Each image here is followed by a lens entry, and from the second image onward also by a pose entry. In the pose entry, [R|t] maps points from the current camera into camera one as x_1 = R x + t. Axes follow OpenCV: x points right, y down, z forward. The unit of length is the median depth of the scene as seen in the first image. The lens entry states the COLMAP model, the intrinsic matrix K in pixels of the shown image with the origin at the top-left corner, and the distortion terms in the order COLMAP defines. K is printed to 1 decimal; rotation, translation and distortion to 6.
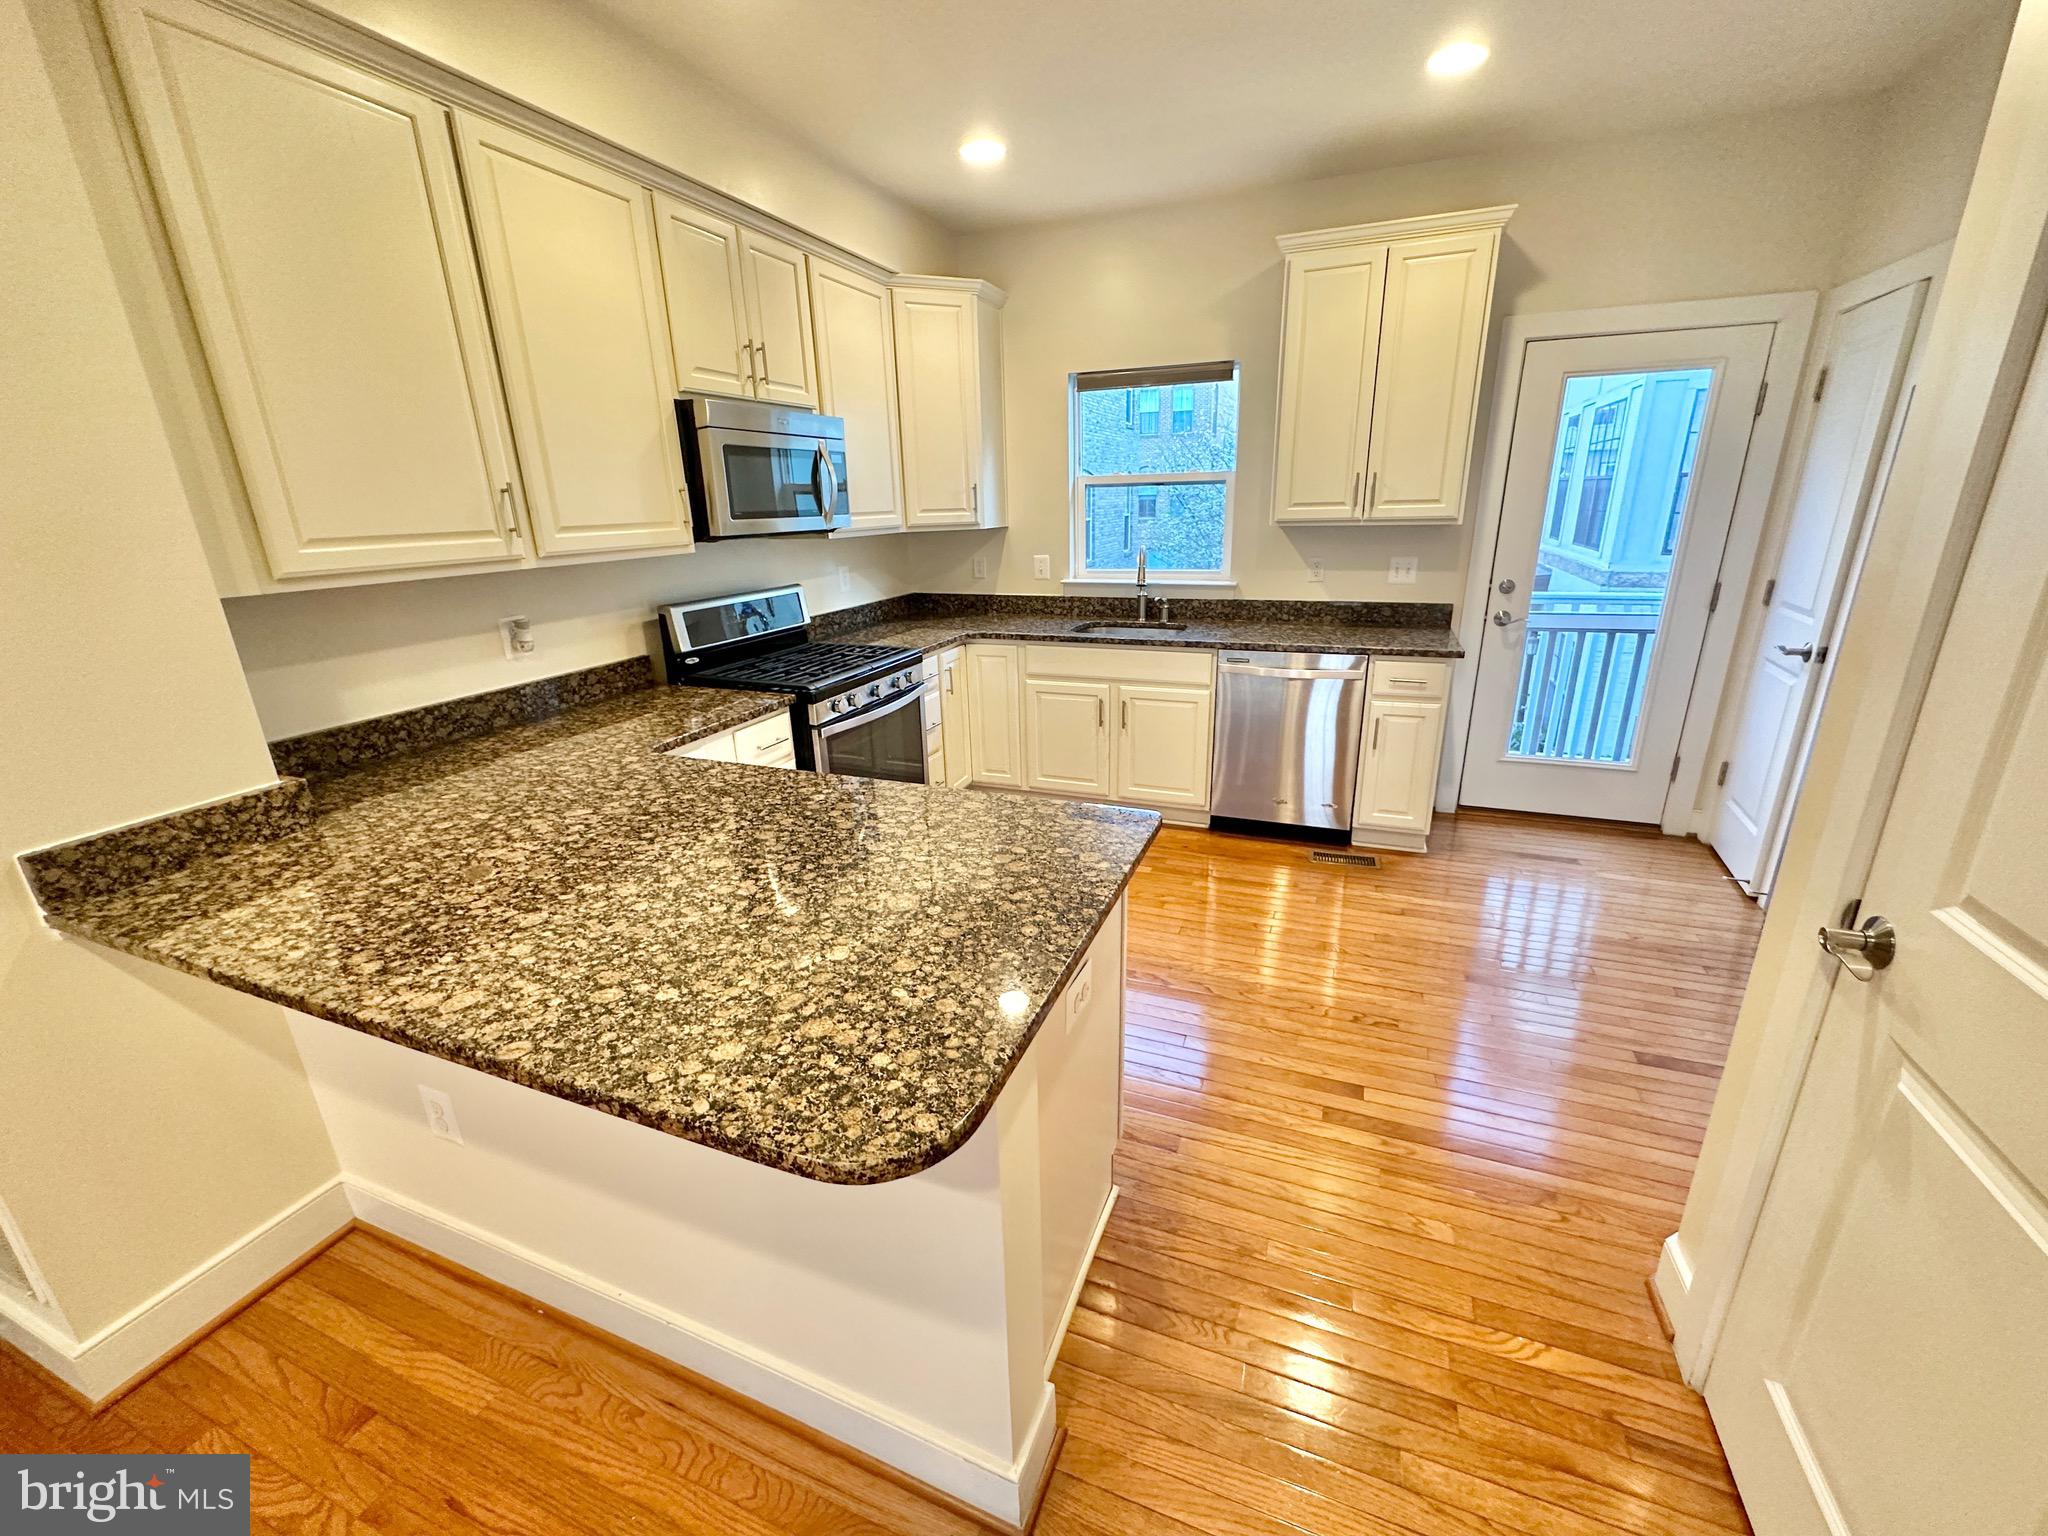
lens RADIAL K [[821.3, 0, 1028.5], [0, 821.3, 765.4], [0, 0, 1]] dist [0.000561, -0.000380]
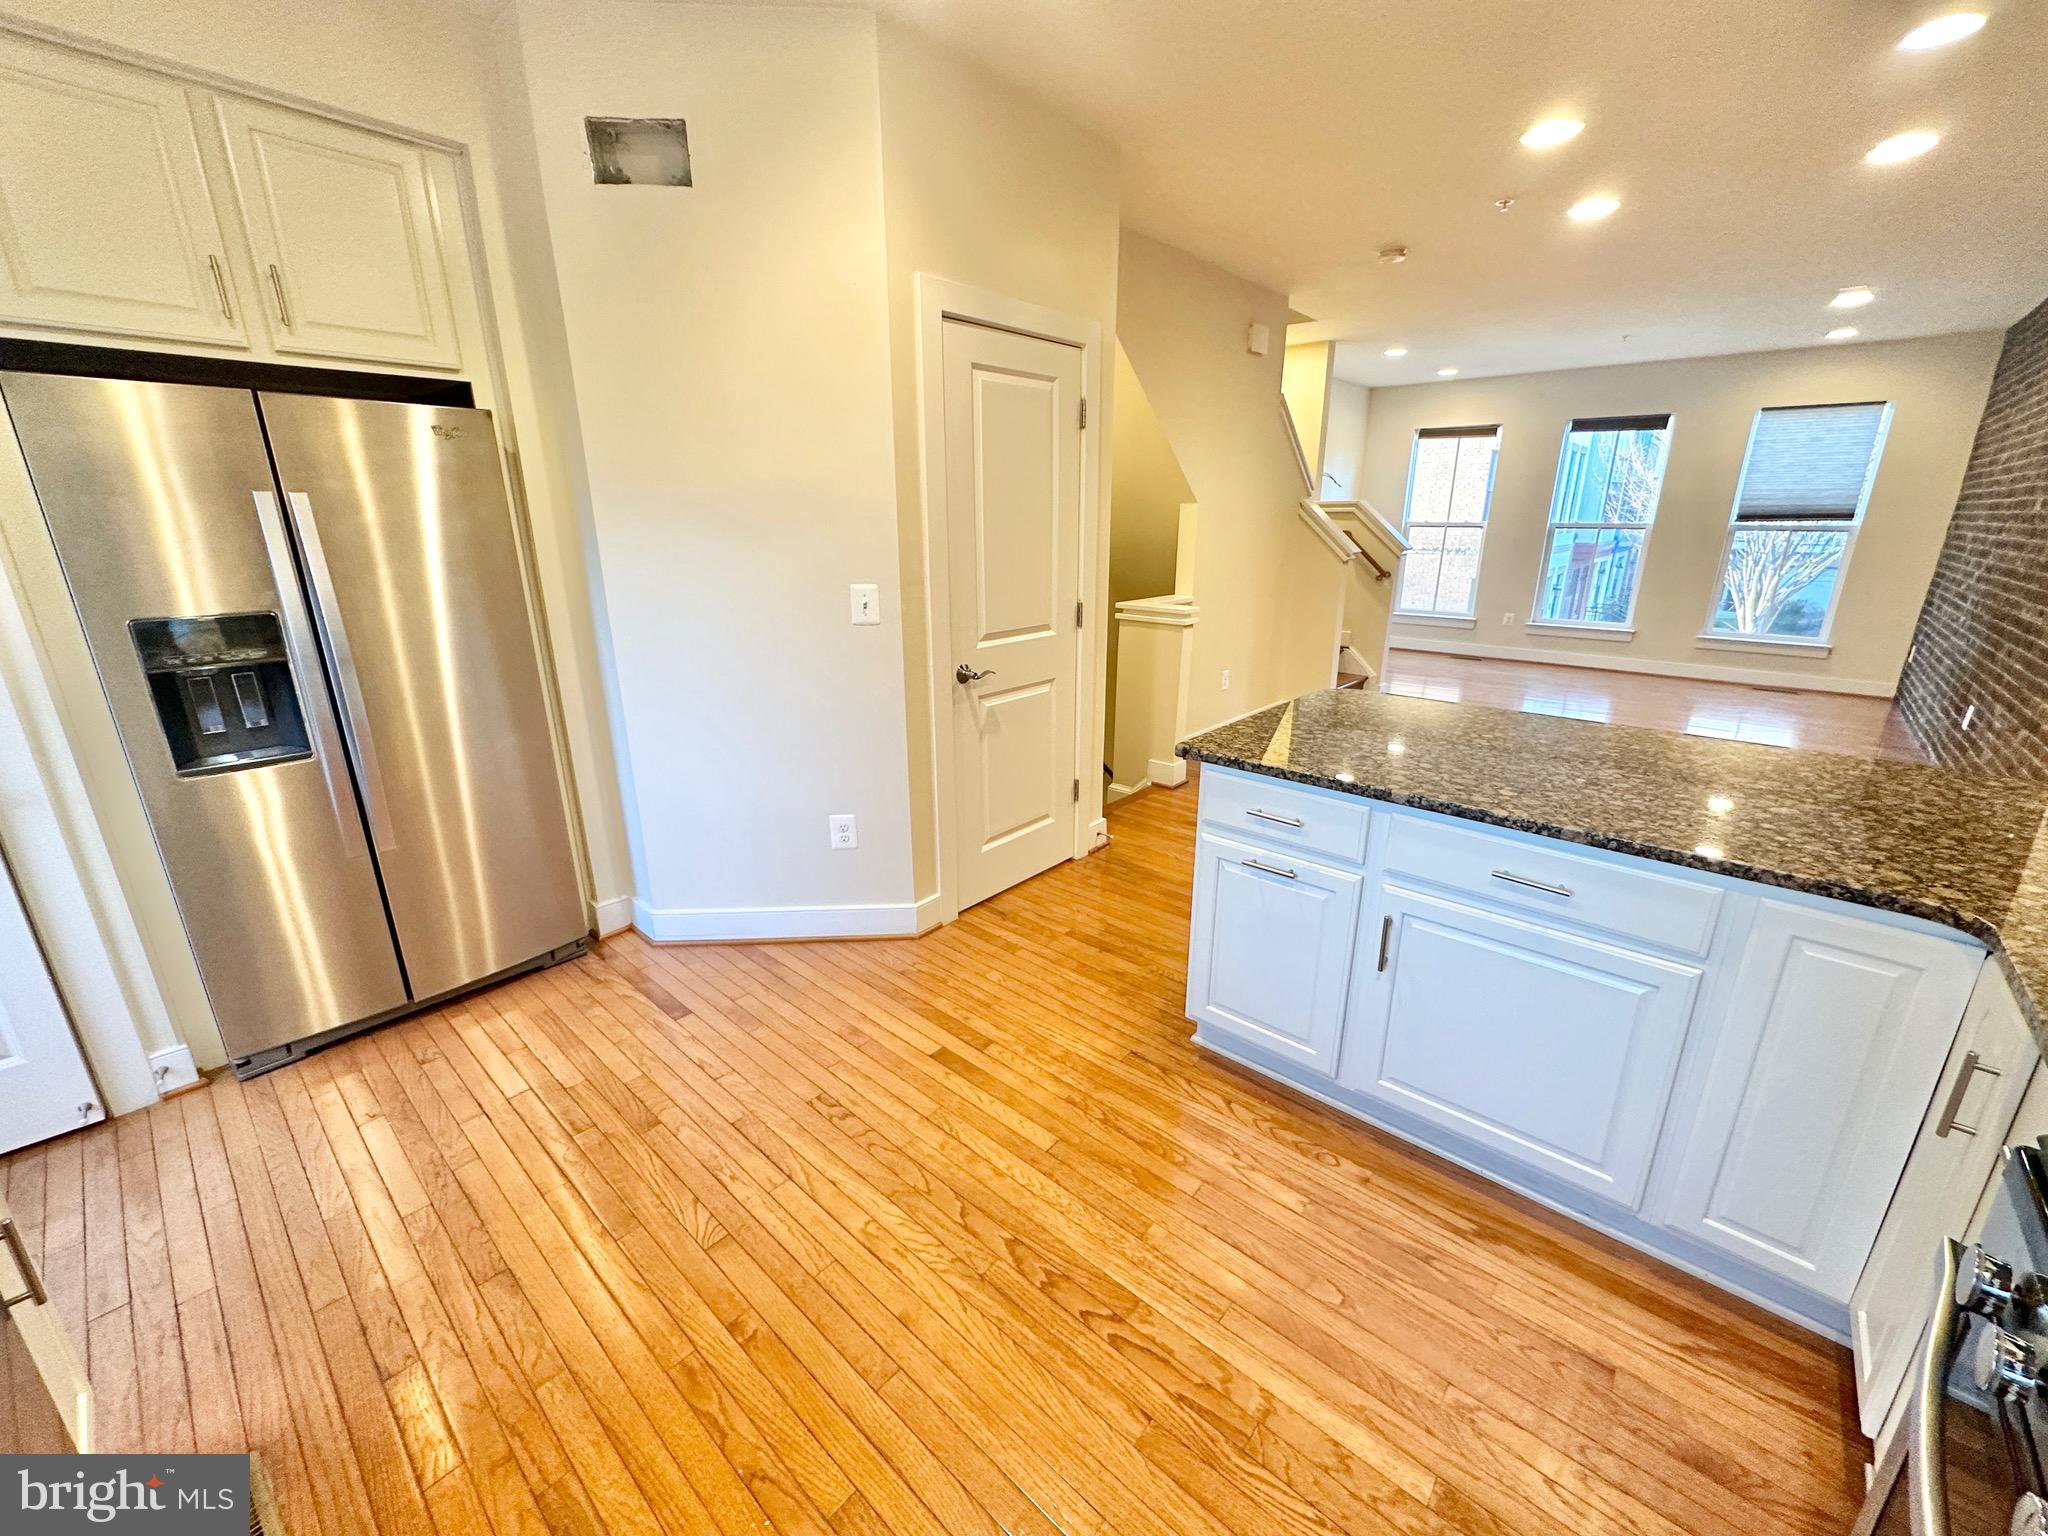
lens RADIAL K [[821.3, 0, 1027.1], [0, 821.3, 768.8], [0, 0, 1]] dist [0.000561, -0.000380]
pose [[-0.940388, -0.076966, 0.331279, -0.042968], [0.127763, 0.822770, 0.553829, -0.598924], [-0.315193, 0.563140, -0.763890, 1.920920]]
